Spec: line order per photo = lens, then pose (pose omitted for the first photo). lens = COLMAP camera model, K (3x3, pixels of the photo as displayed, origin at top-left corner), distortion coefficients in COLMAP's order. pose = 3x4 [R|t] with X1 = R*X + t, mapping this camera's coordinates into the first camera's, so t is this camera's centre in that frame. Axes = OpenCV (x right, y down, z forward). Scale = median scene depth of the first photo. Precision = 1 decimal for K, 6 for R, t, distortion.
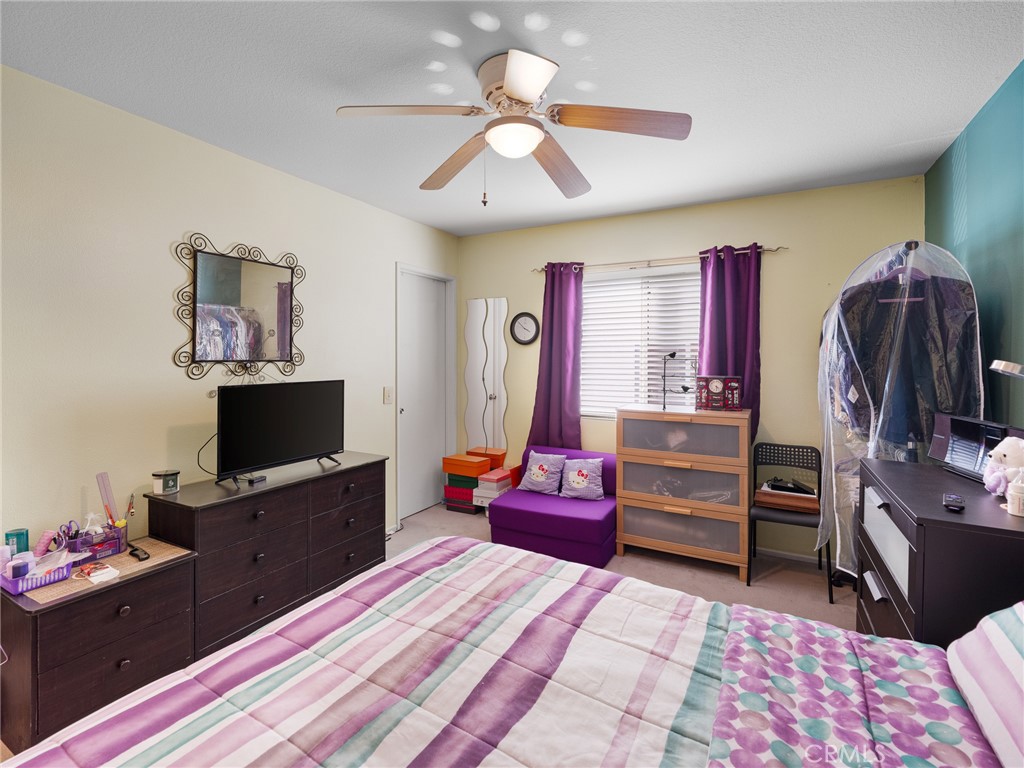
lens RADIAL K [[476.2, 0, 516.1], [0, 476.2, 367.0], [0, 0, 1]] dist [-0.000840, 0.000447]
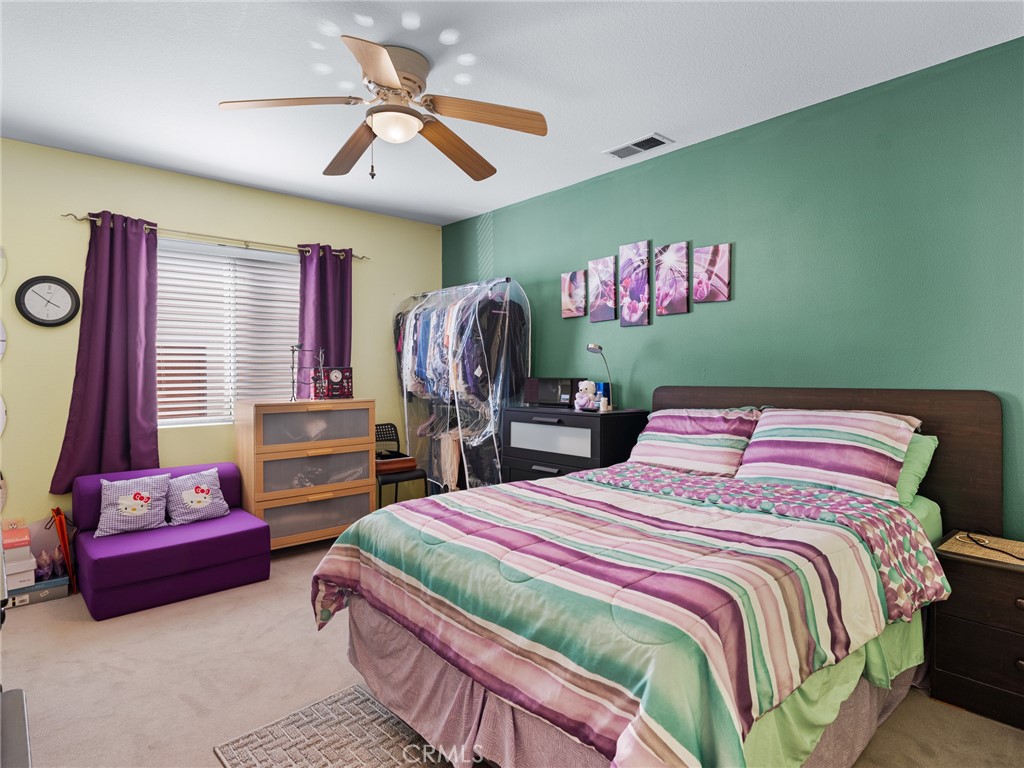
lens RADIAL K [[590.2, 0, 512.0], [0, 590.2, 384.0], [0, 0, 1]] dist [0.001000, -0.000265]
pose [[0.328596, -0.028547, 0.944039, -0.648350], [0.023617, 0.999479, 0.022003, 0.035270], [-0.944175, 0.015066, 0.329099, 0.170823]]
